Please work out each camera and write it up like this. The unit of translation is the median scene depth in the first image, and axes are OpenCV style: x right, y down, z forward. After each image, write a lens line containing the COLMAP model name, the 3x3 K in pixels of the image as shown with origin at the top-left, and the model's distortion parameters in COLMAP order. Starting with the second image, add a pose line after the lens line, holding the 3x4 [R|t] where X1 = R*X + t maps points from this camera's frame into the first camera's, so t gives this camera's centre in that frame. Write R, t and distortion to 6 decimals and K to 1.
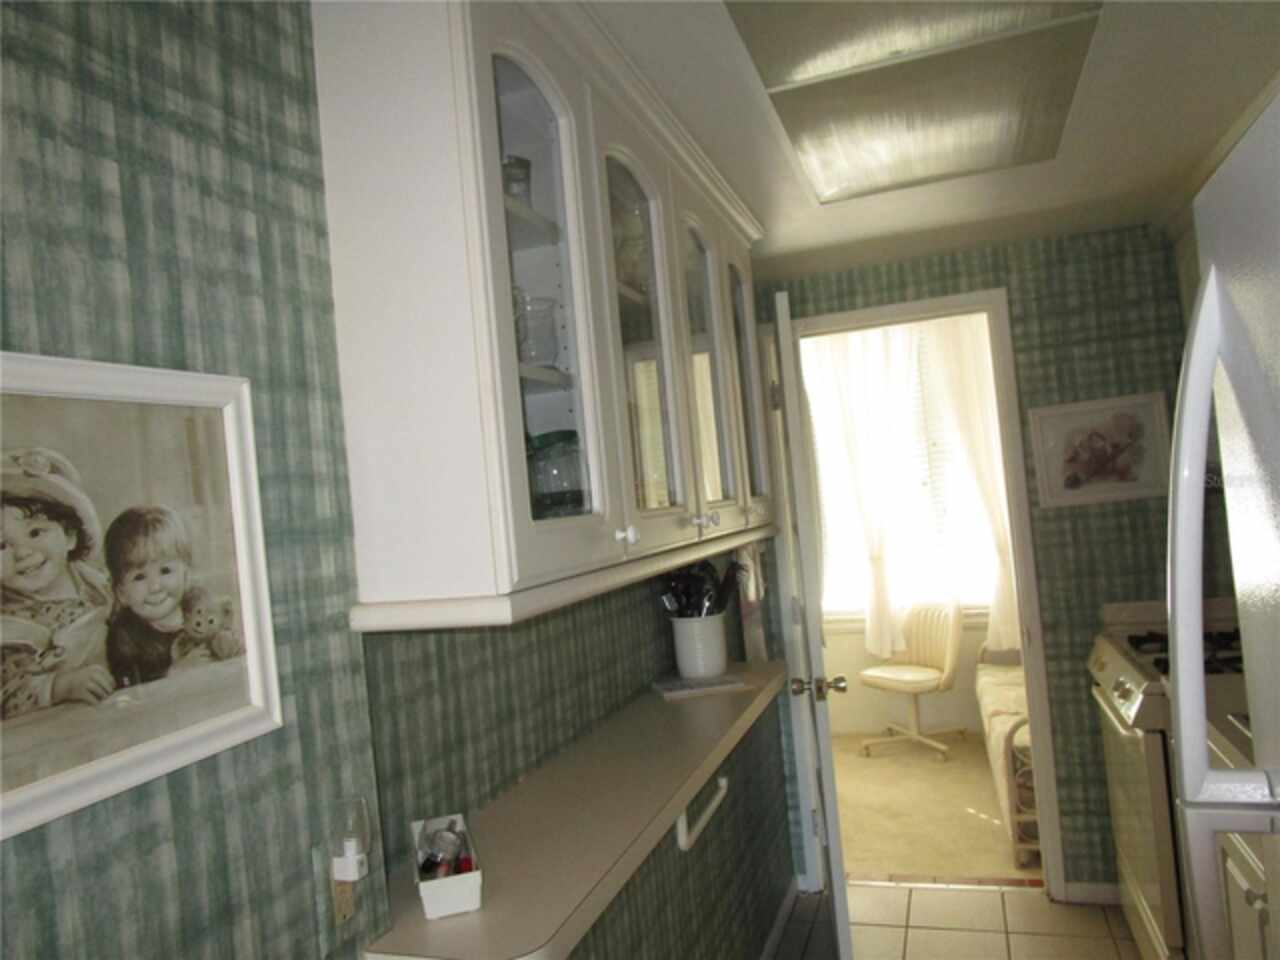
lens RADIAL K [[909.9, 0, 640.0], [0, 909.9, 480.0], [0, 0, 1]] dist [-0.027065, 0.005422]
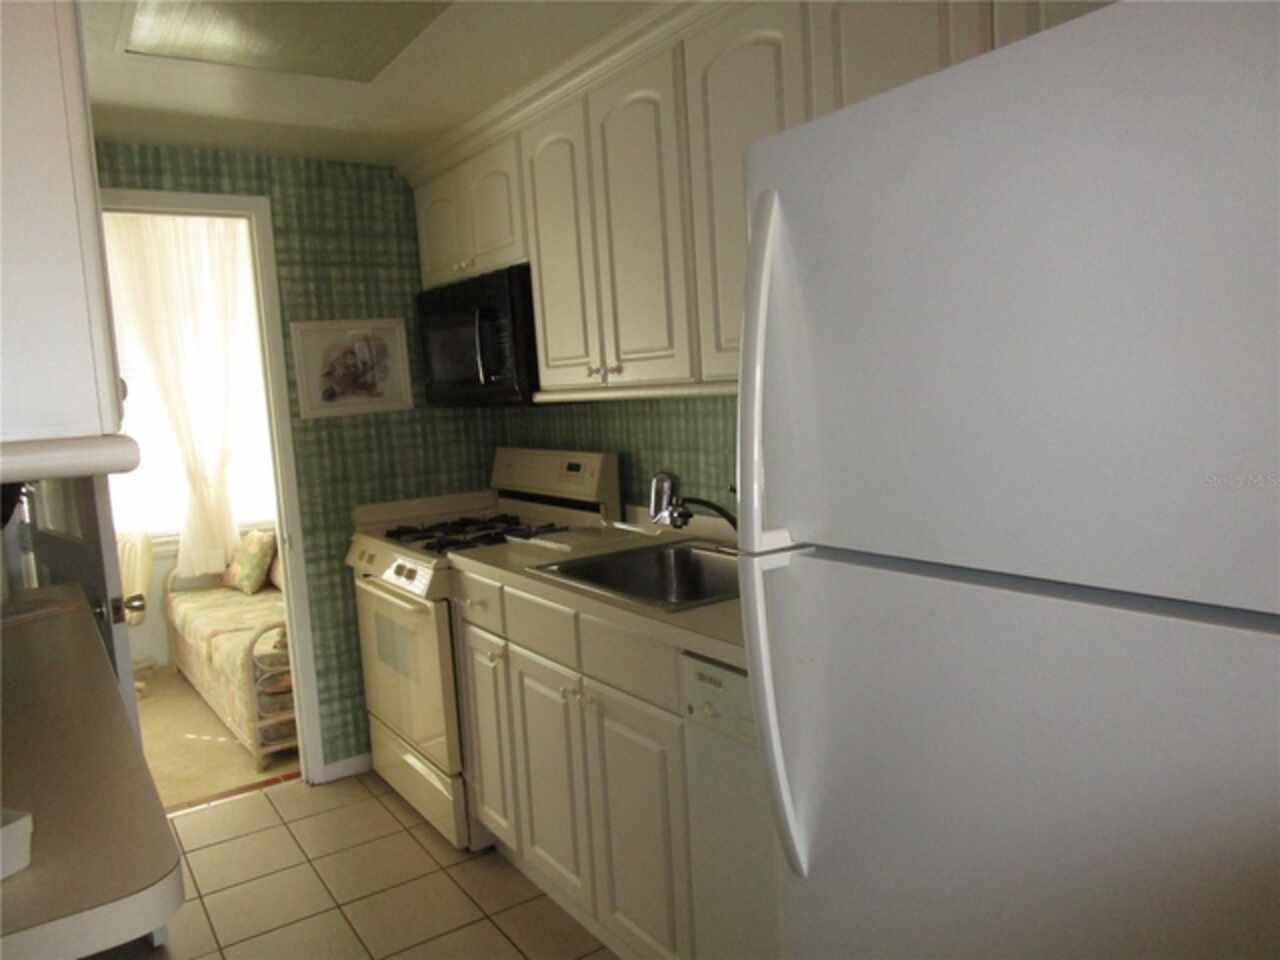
lens RADIAL K [[909.9, 0, 640.0], [0, 909.9, 480.0], [0, 0, 1]] dist [-0.027065, 0.005422]
pose [[0.602808, -0.028871, 0.797364, -0.157464], [-0.022903, 0.998307, 0.053461, 0.036849], [-0.797558, -0.050489, 0.601126, 0.057870]]
